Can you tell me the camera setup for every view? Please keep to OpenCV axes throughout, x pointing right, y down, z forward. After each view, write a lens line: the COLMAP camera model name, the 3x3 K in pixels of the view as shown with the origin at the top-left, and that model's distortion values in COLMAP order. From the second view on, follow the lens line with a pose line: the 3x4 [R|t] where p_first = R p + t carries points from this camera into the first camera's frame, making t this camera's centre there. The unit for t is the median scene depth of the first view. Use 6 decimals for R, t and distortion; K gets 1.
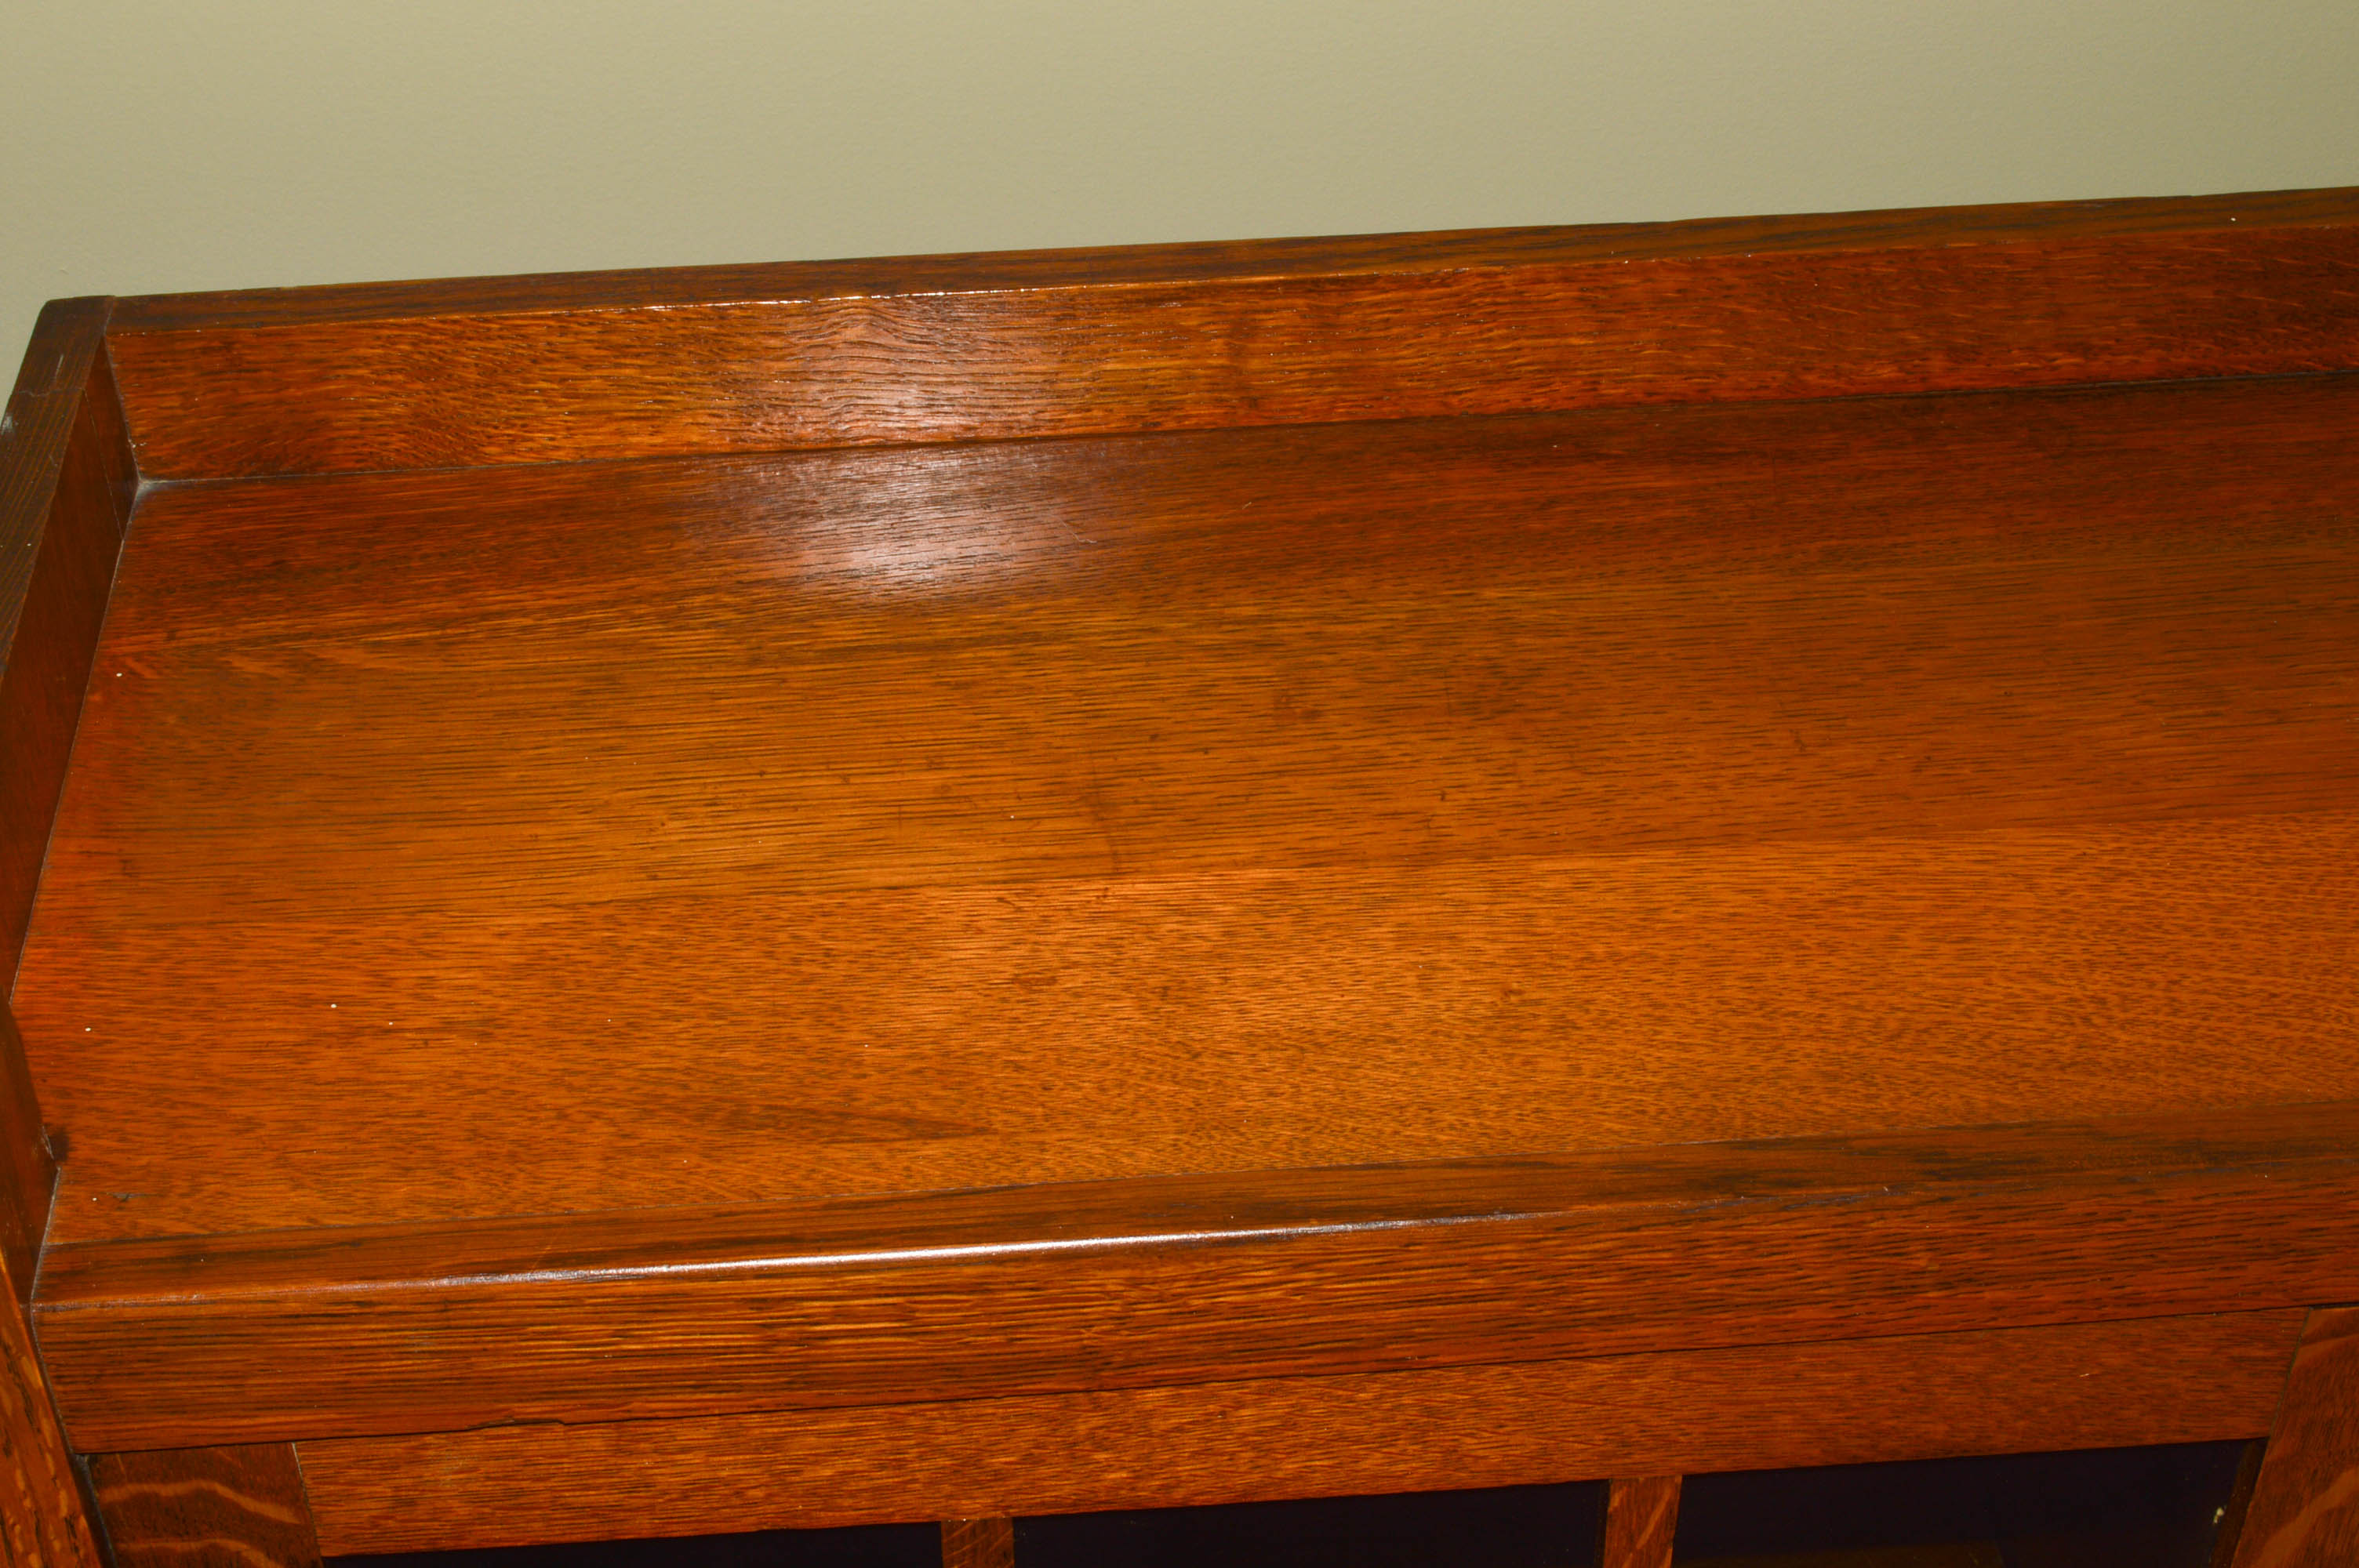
lens RADIAL K [[3469.2, 0, 1176.2], [0, 3469.2, 787.5], [0, 0, 1]] dist [-0.012349, 0.000000]
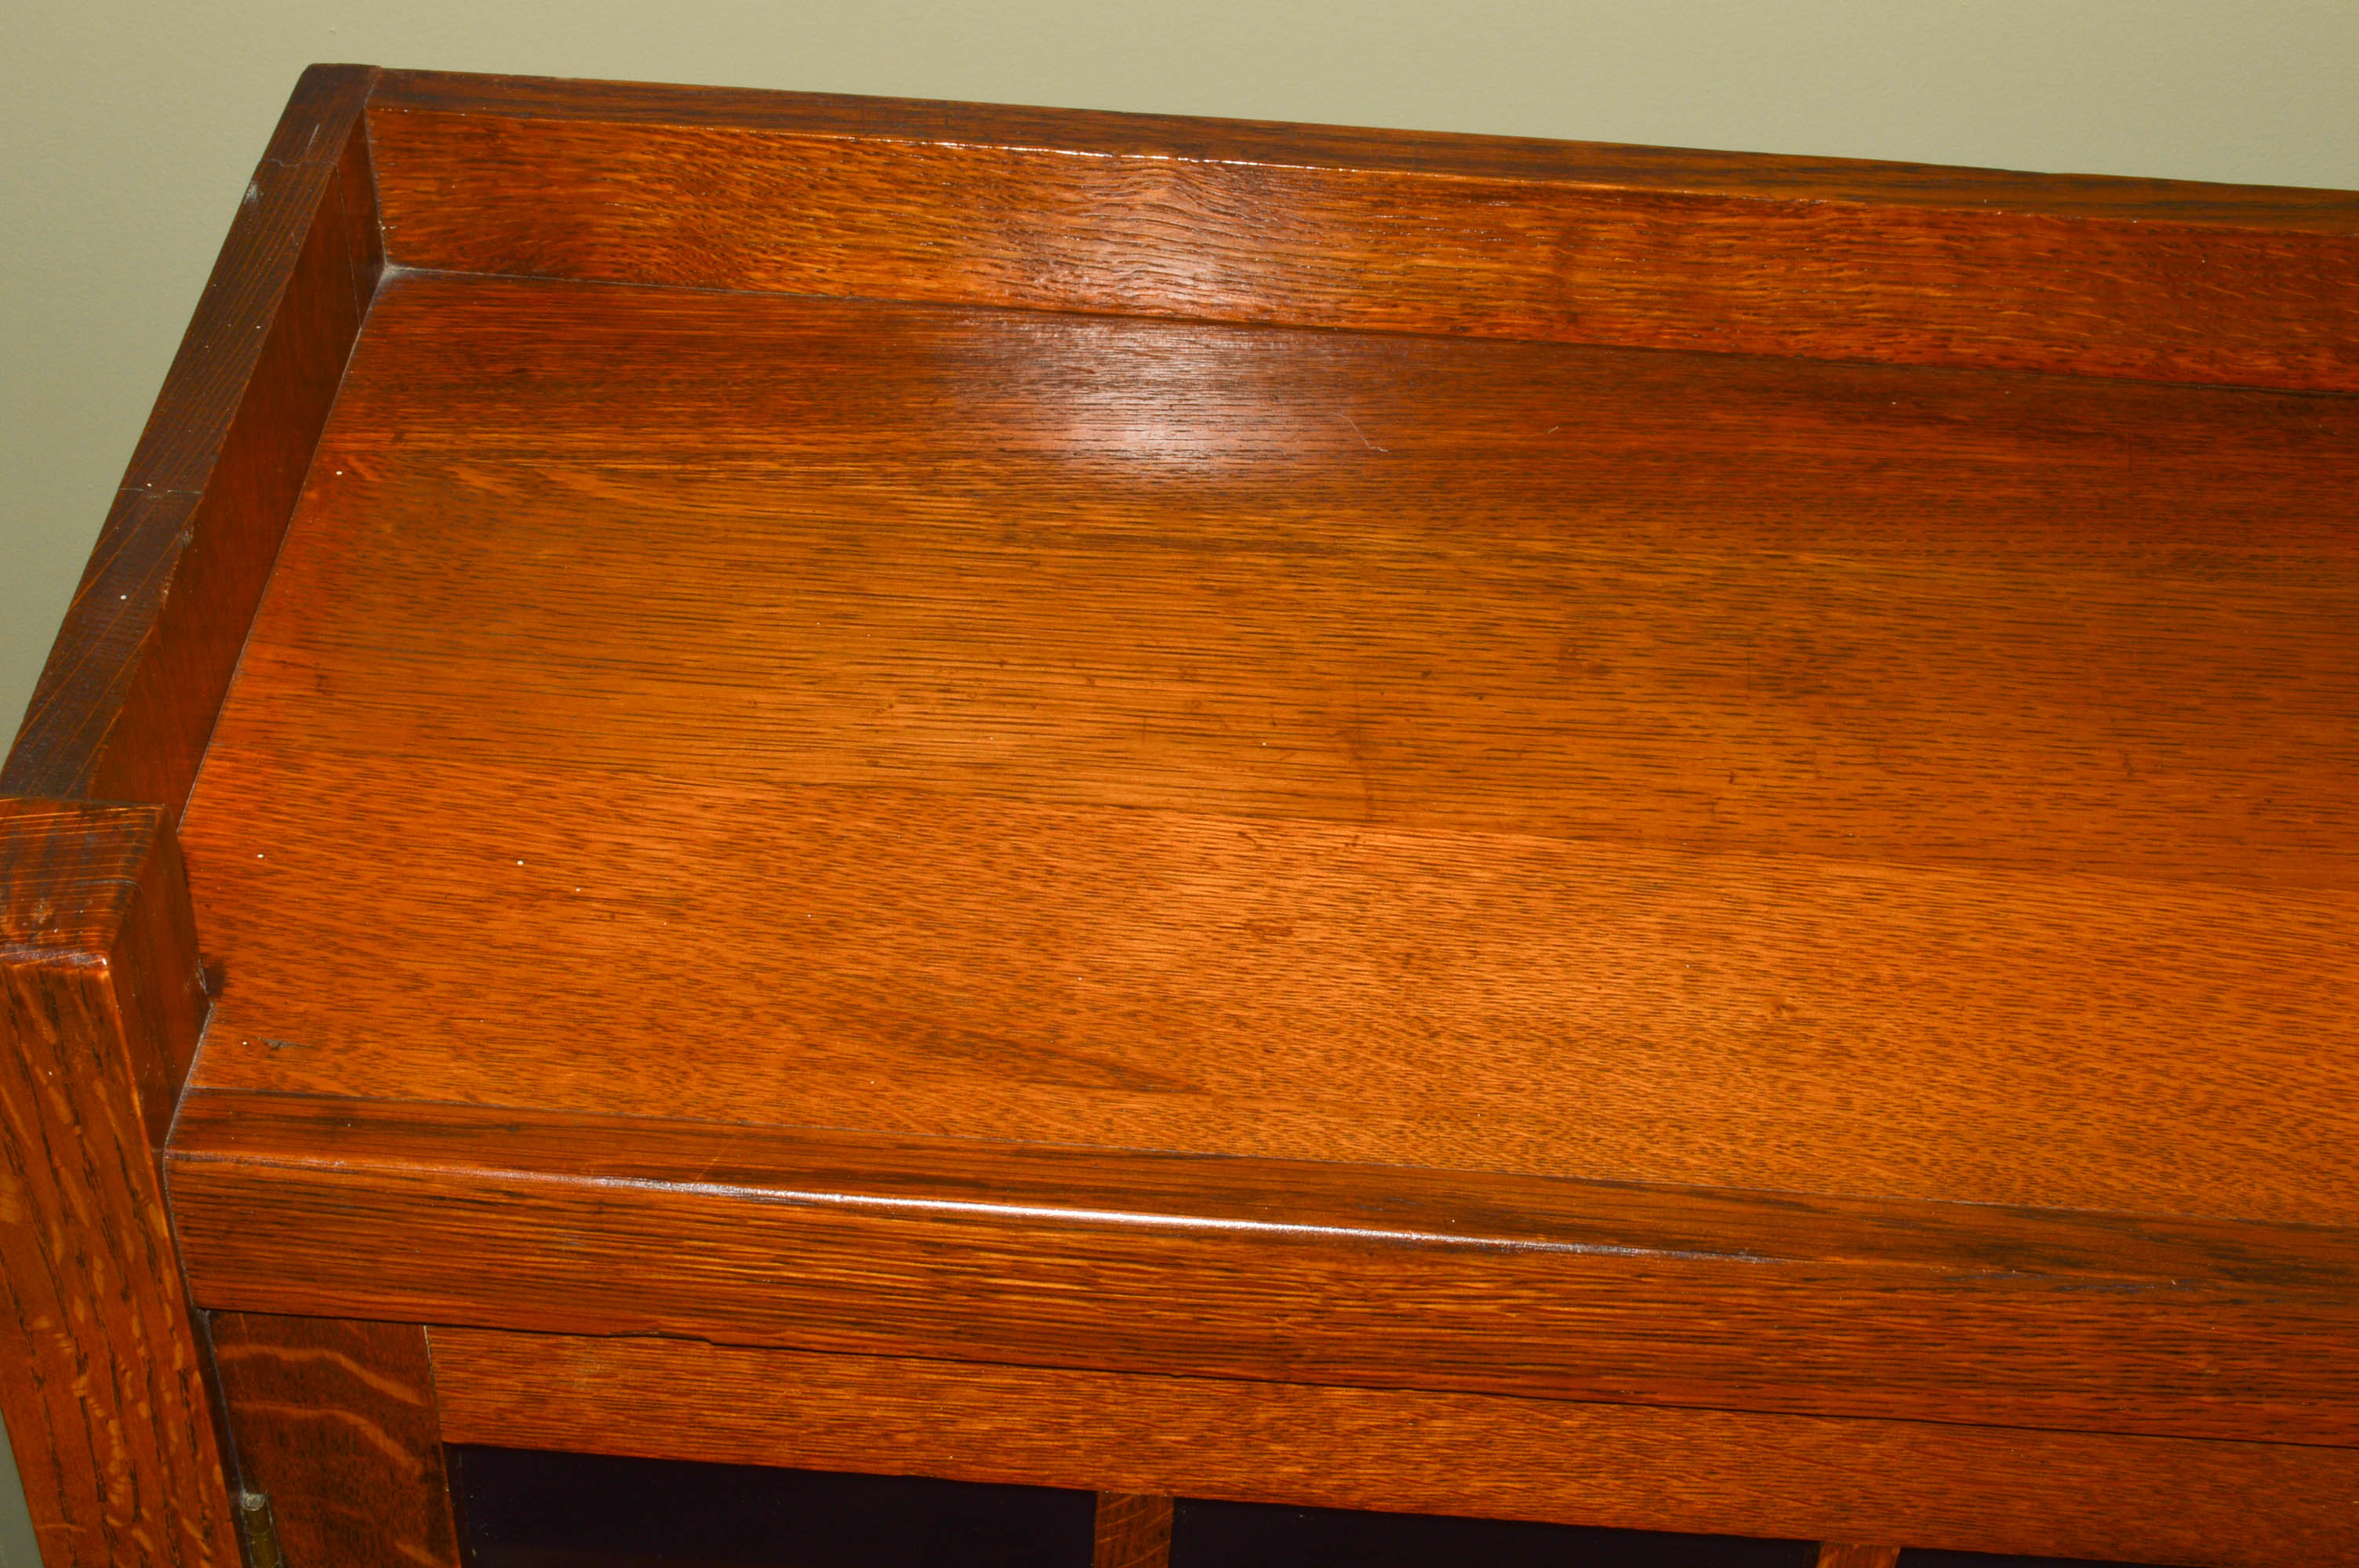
lens RADIAL K [[3469.2, 0, 1183.8], [0, 3469.2, 780.6], [0, 0, 1]] dist [-0.012349, 0.000000]
pose [[0.990752, 0.123097, -0.057066, -0.015065], [-0.120385, 0.991529, 0.048766, -0.025302], [0.062586, -0.041446, 0.997179, 0.078849]]
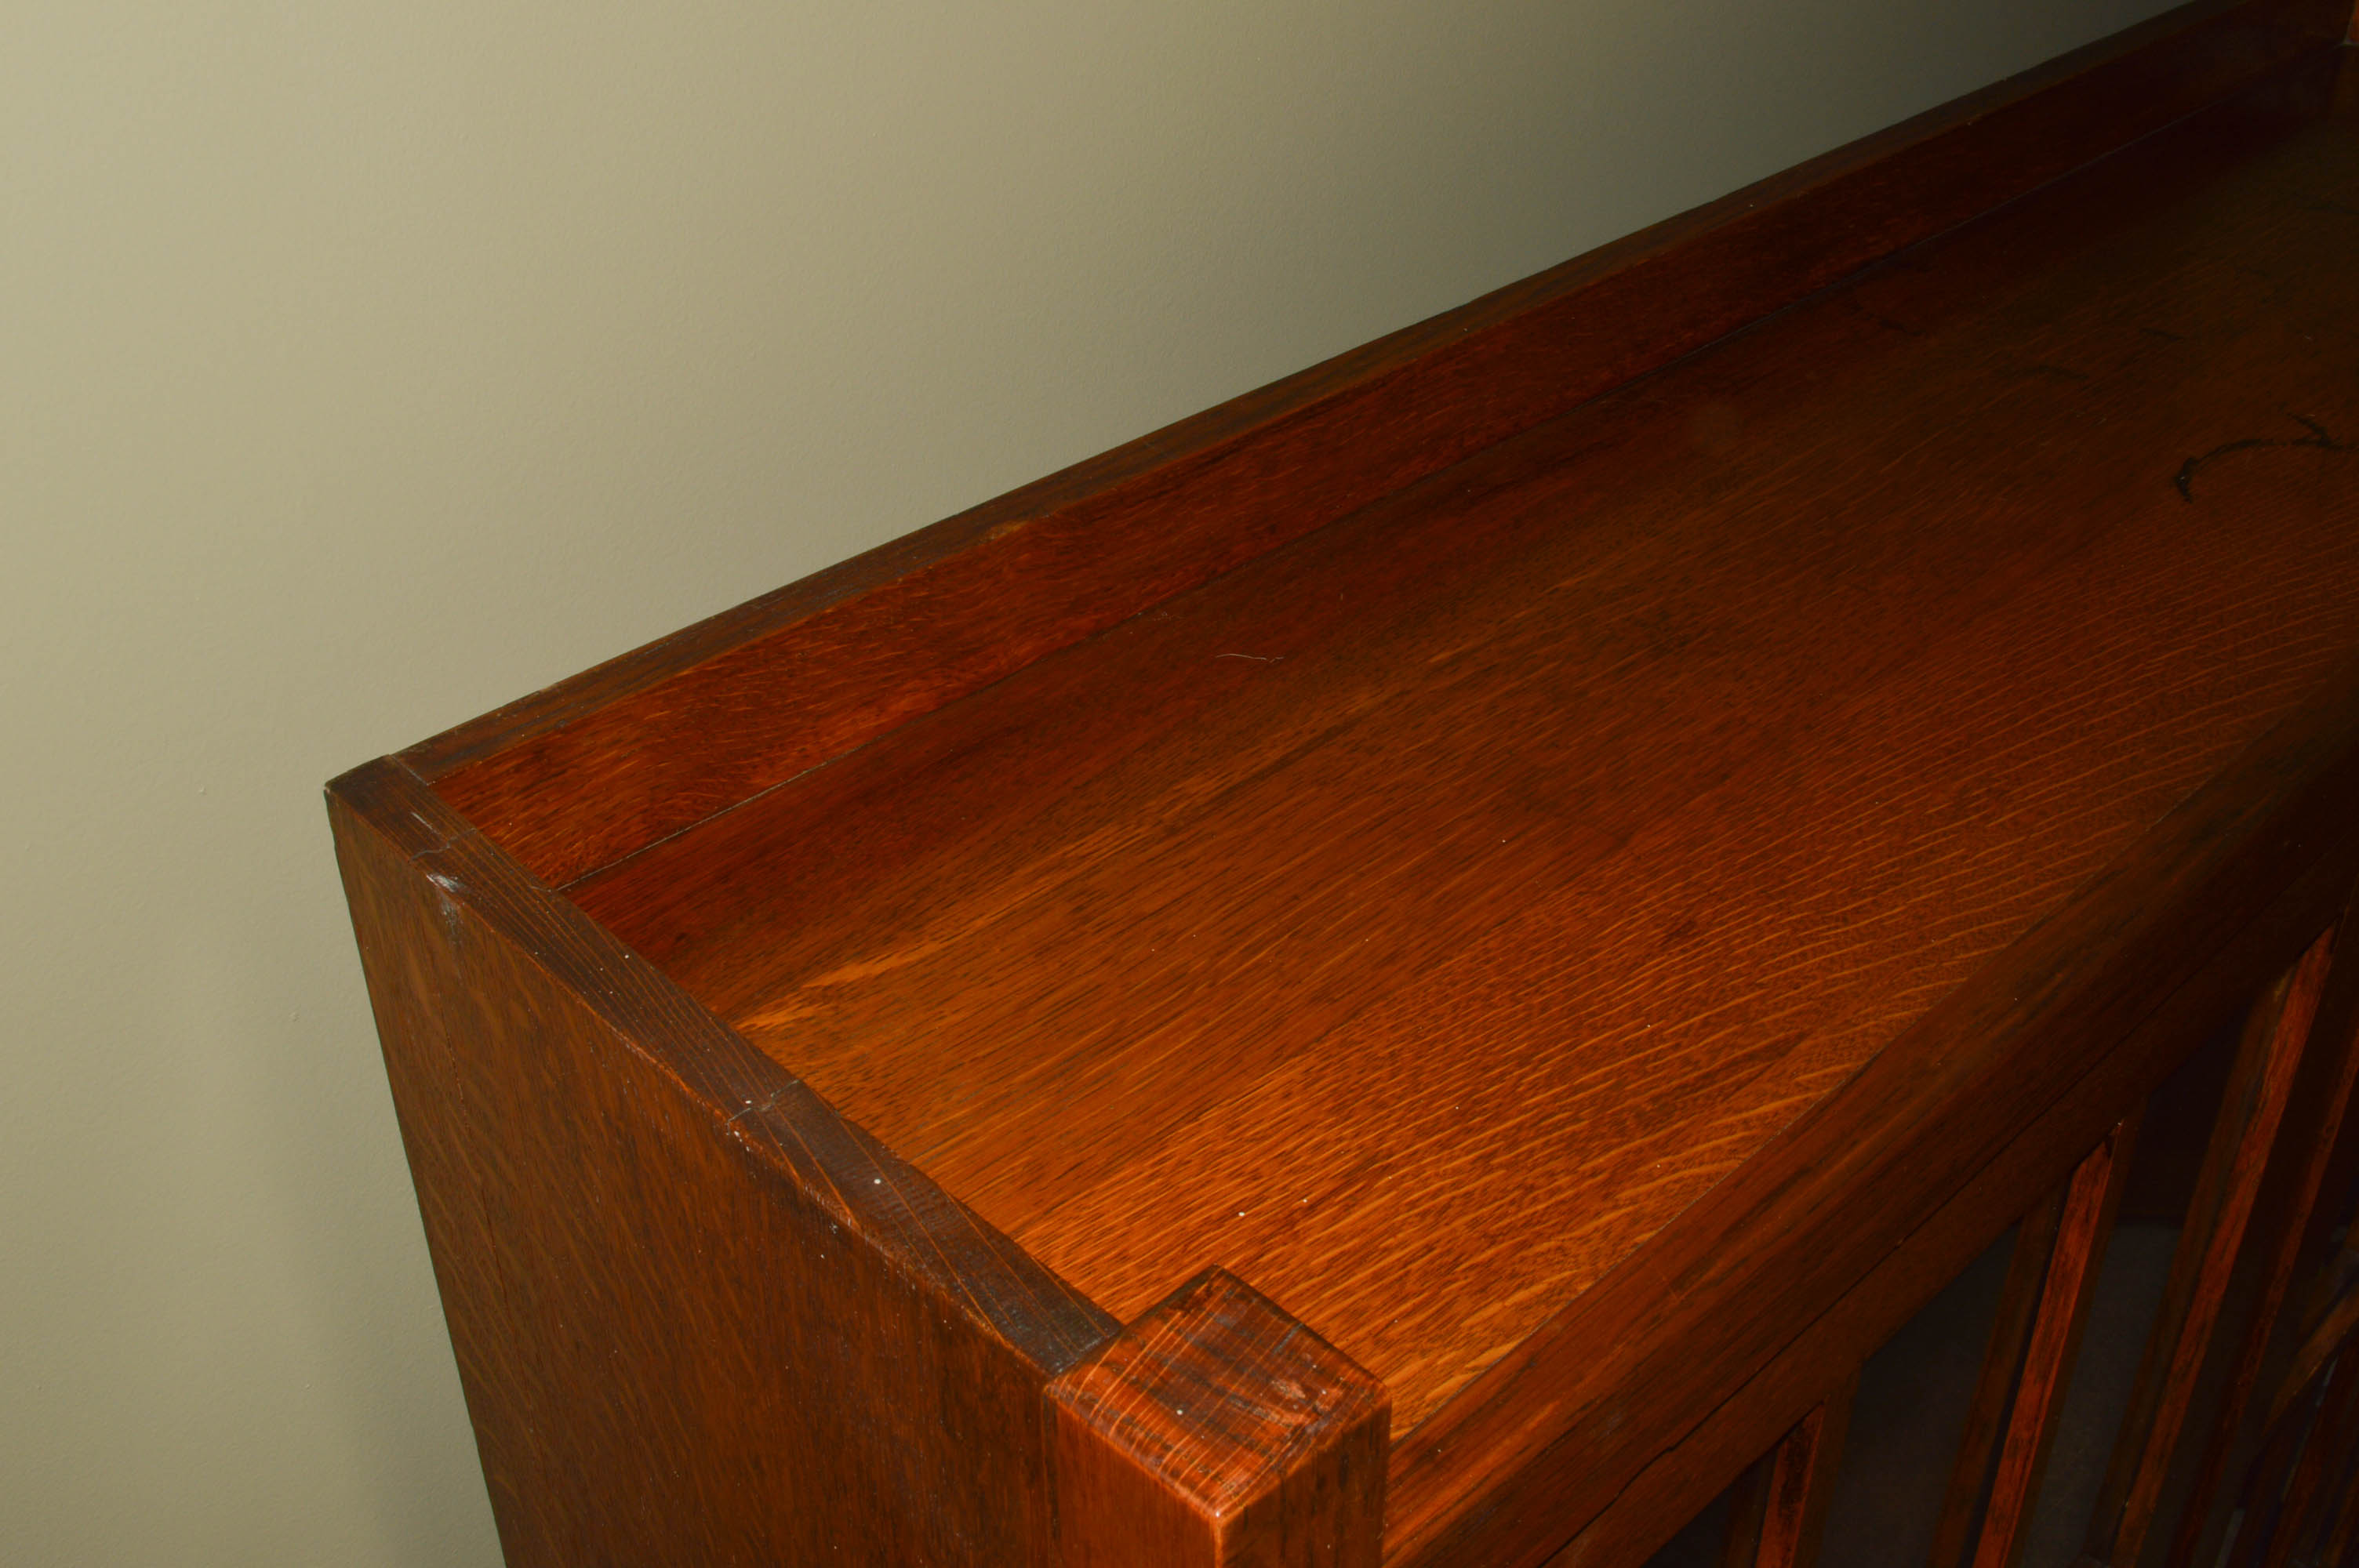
lens RADIAL K [[2446.6, 0, 1183.7], [0, 2446.6, 785.4], [0, 0, 1]] dist [-0.028624, 0.000000]
pose [[0.776161, -0.348191, 0.525678, -0.564949], [0.403467, 0.914936, 0.010304, -0.061263], [-0.484549, 0.204097, 0.850621, 0.378464]]
